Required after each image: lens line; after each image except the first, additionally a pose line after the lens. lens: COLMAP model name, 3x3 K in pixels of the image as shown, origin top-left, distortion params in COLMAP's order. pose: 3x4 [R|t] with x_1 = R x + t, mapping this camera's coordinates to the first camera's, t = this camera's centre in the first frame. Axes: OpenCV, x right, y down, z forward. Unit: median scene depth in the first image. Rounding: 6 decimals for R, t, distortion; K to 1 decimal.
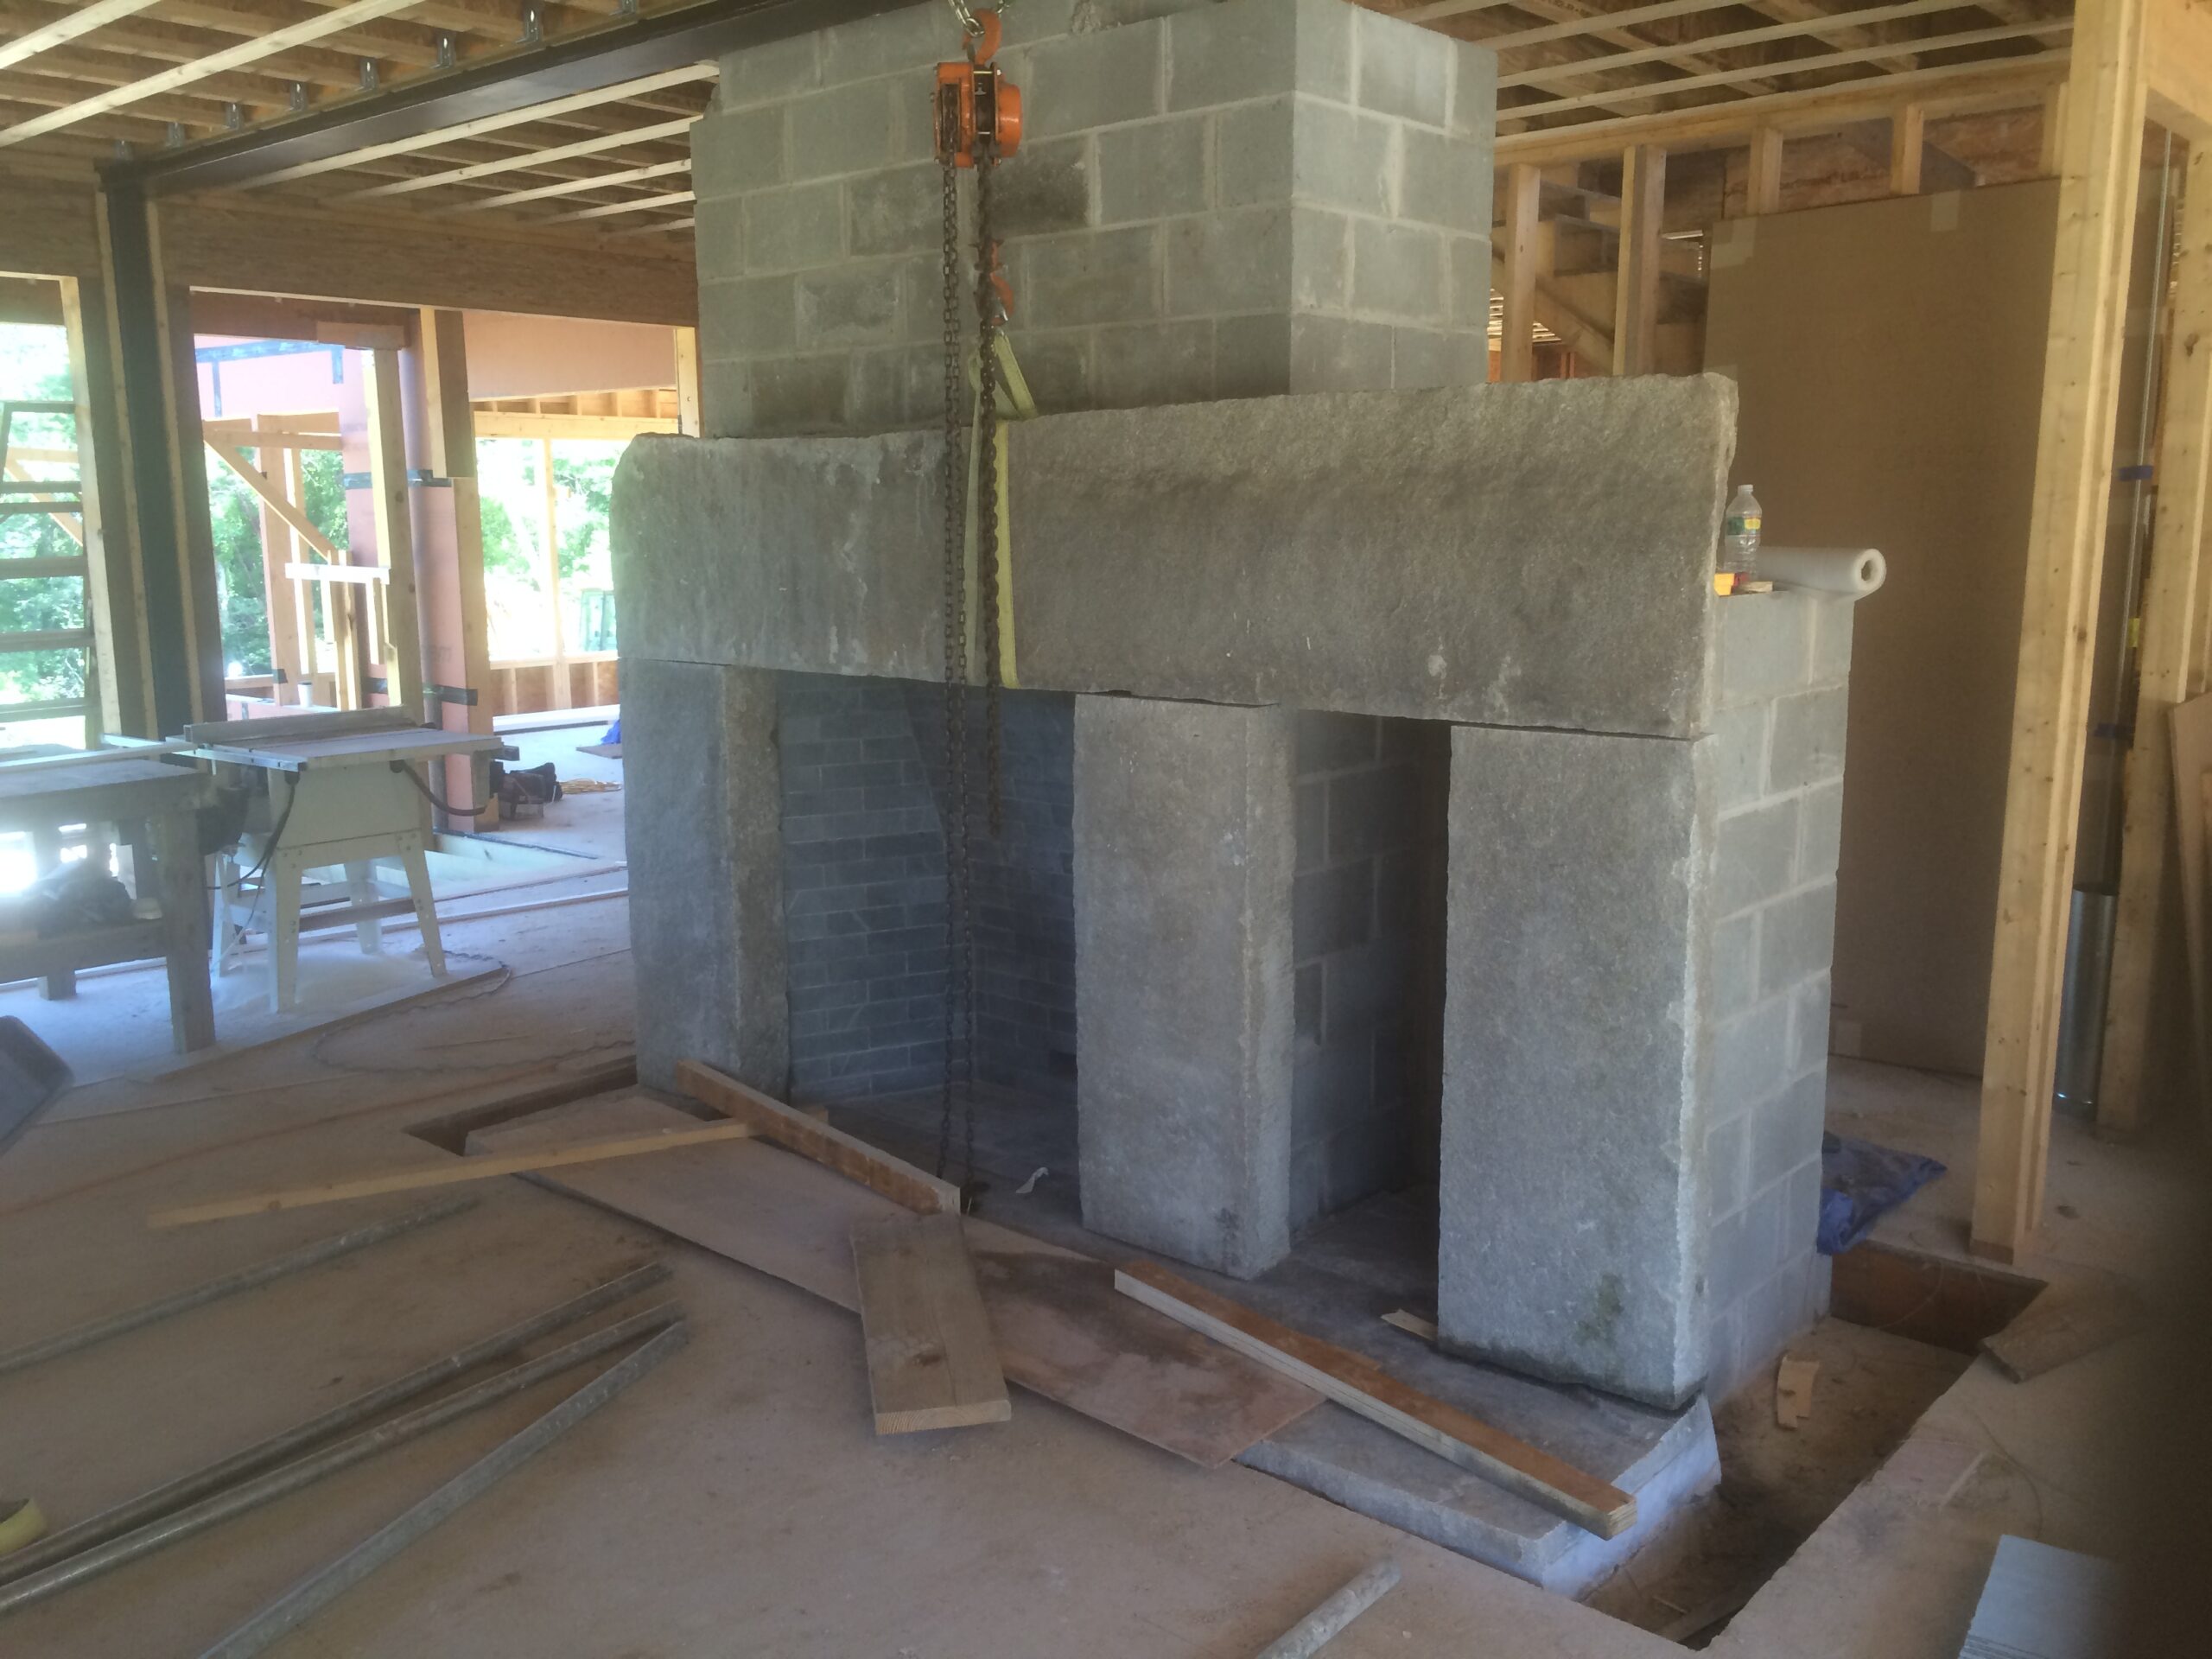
lens RADIAL K [[1881.4, 0, 1114.2], [0, 1881.4, 831.2], [0, 0, 1]] dist [0.073310, -0.096849]
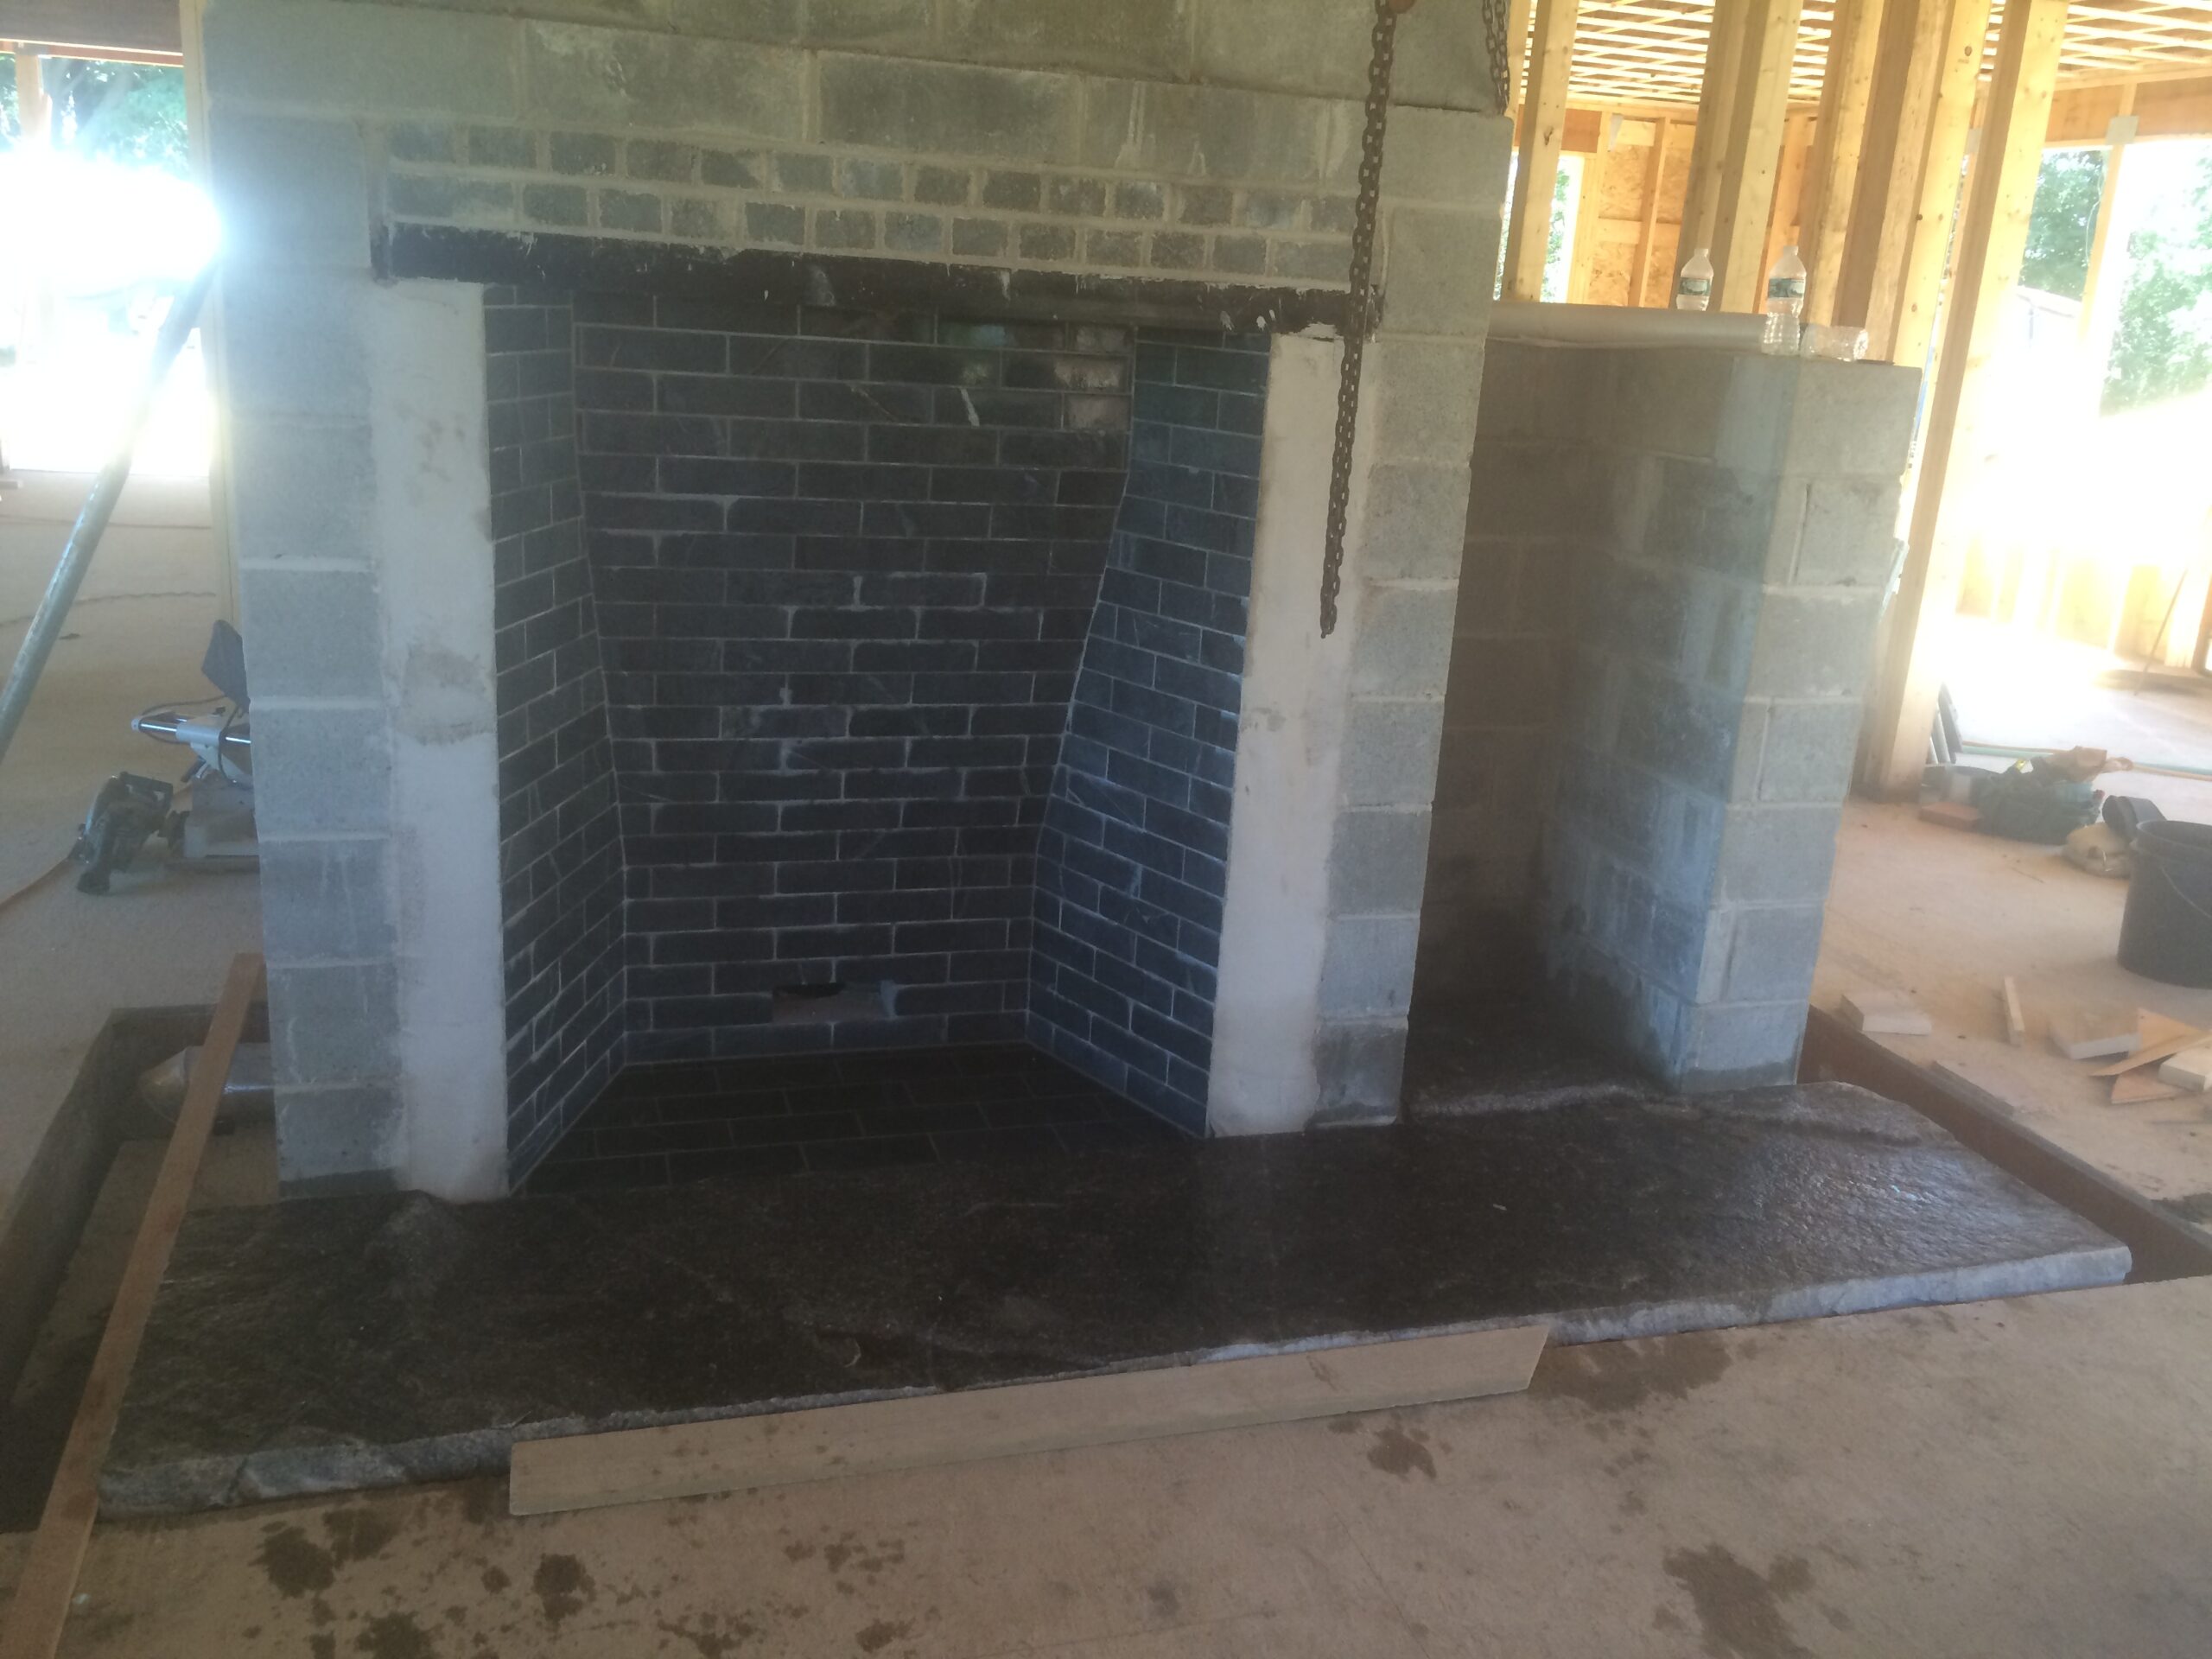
lens RADIAL K [[1881.4, 0, 1101.3], [0, 1881.4, 837.4], [0, 0, 1]] dist [0.073310, -0.096849]
pose [[0.533638, -0.198398, 0.822112, -0.548796], [0.076412, 0.979429, 0.186763, -0.063692], [-0.842254, -0.036845, 0.537821, 0.522448]]
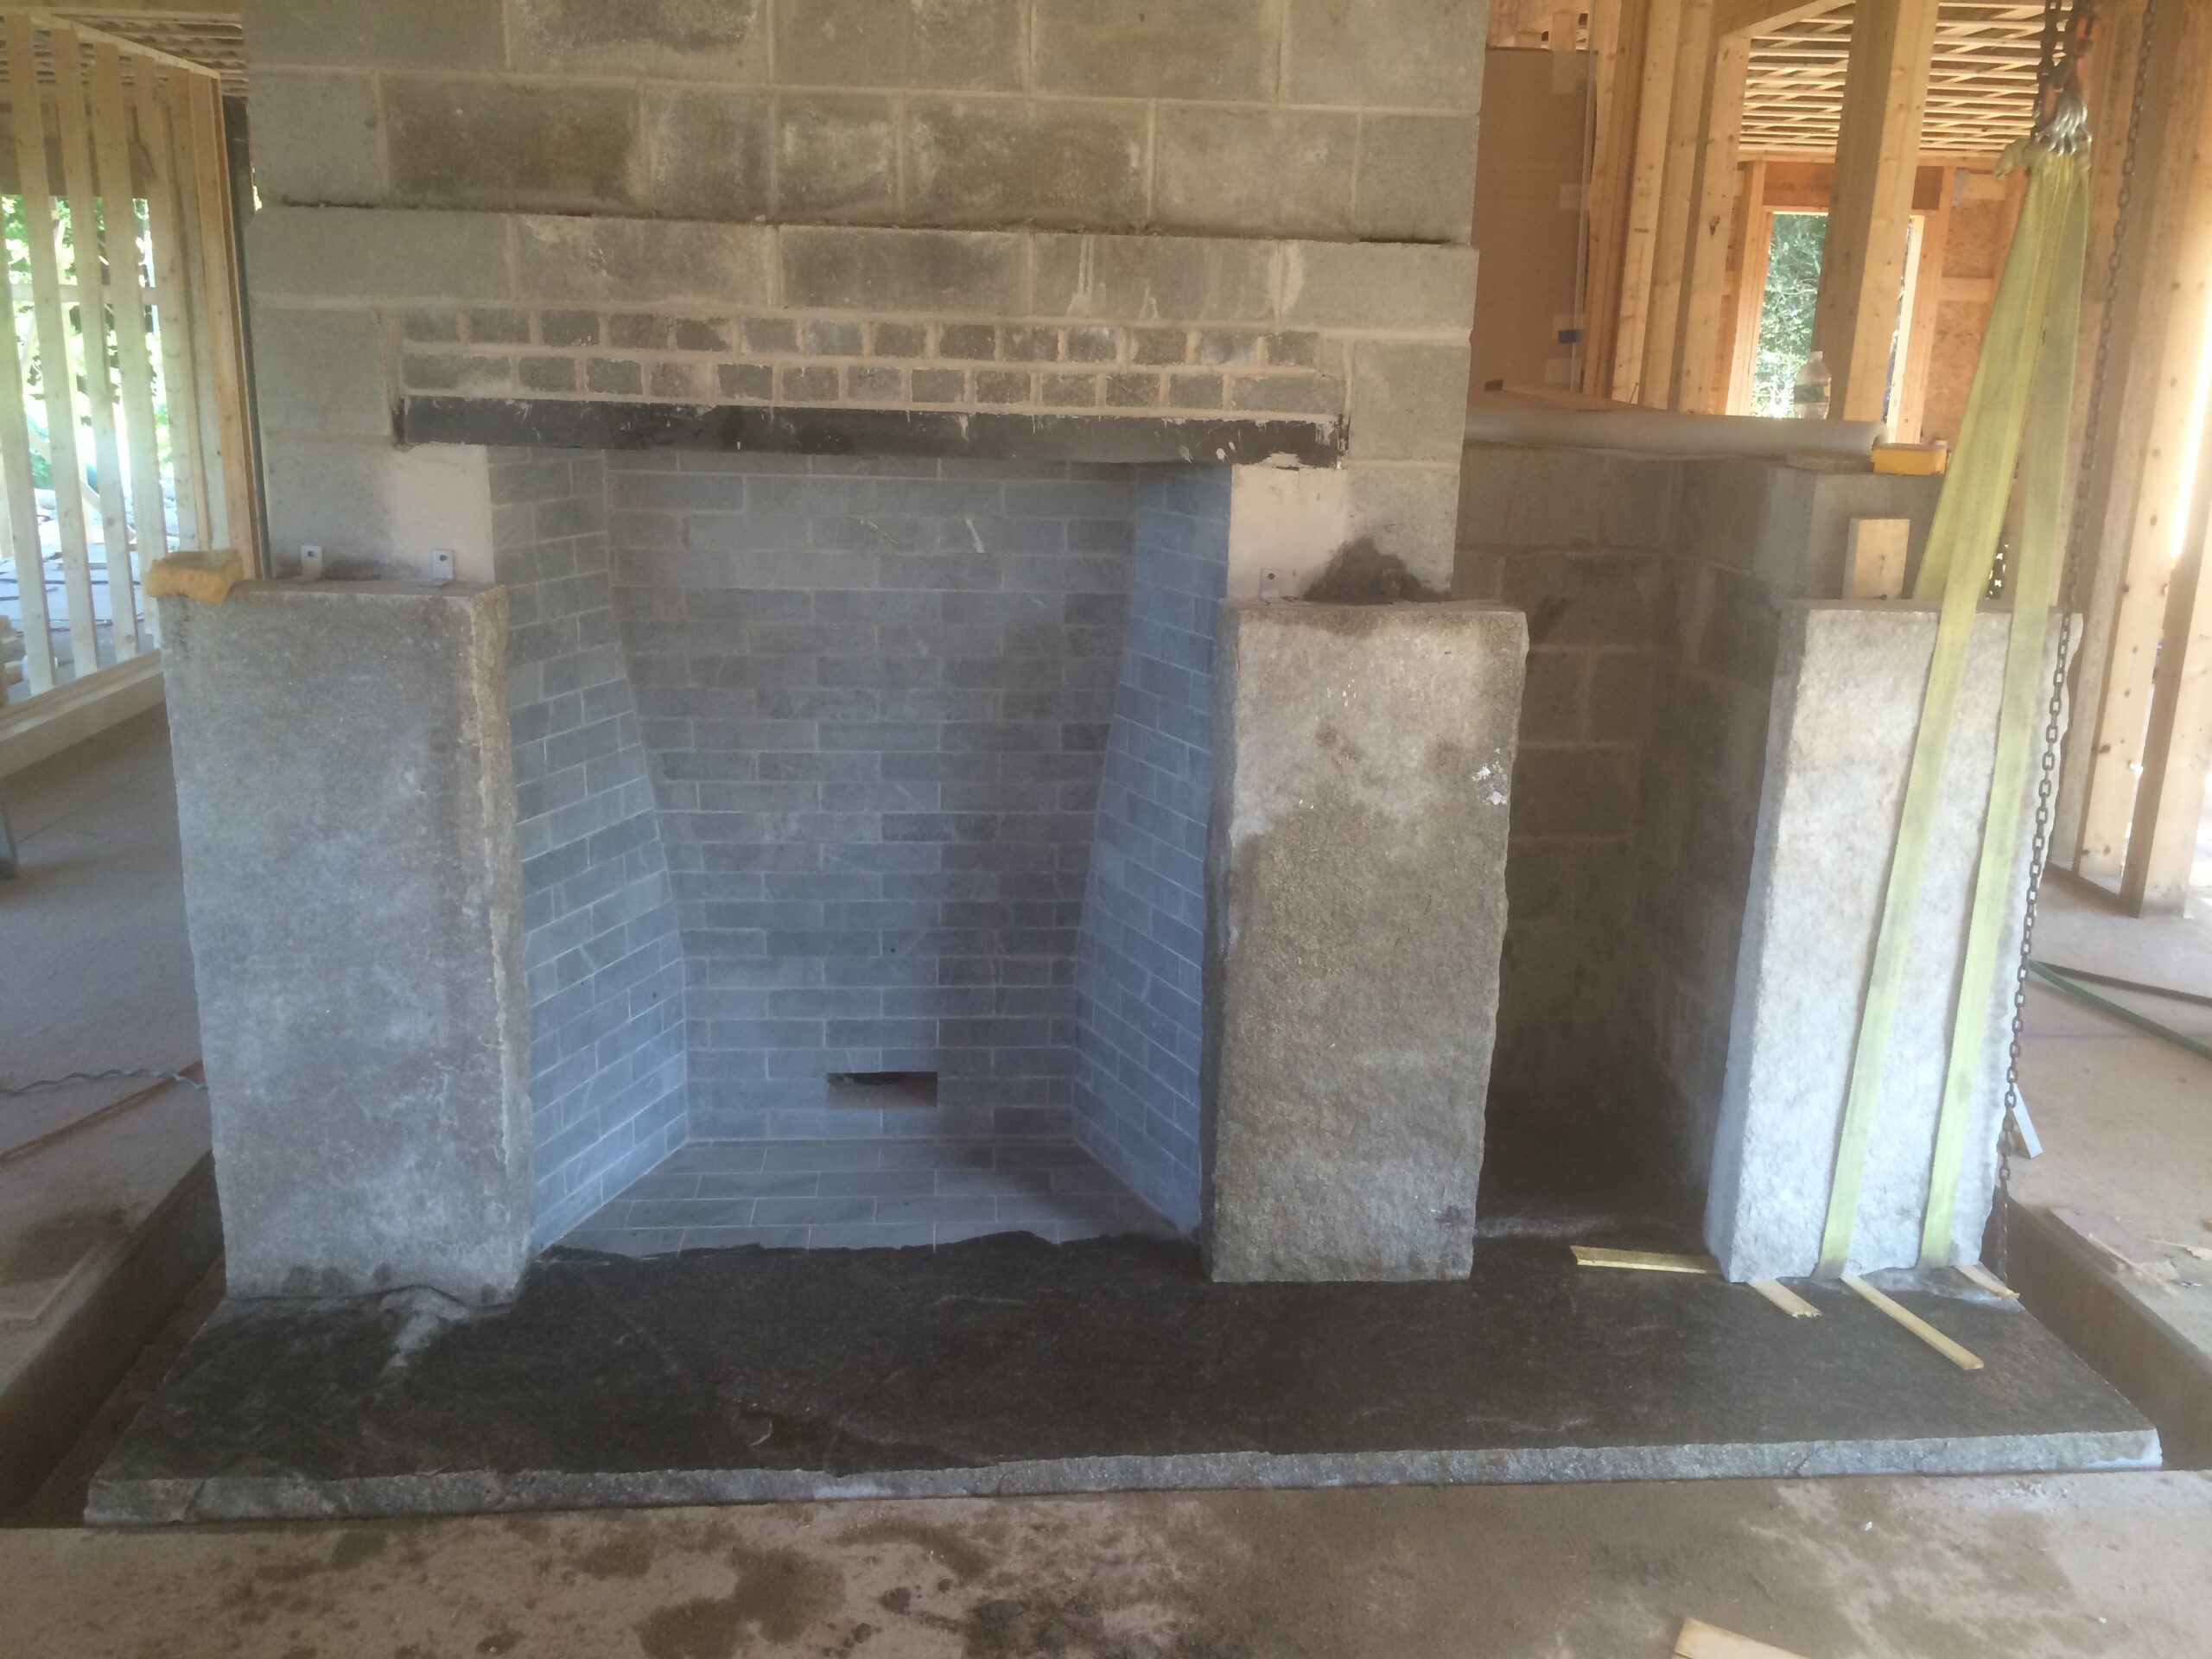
lens RADIAL K [[1881.4, 0, 1103.0], [0, 1881.4, 832.7], [0, 0, 1]] dist [0.073310, -0.096849]
pose [[0.699141, -0.156766, 0.697586, -0.473978], [0.088719, 0.987148, 0.132921, -0.070946], [-0.709458, -0.031042, 0.704063, 0.397206]]
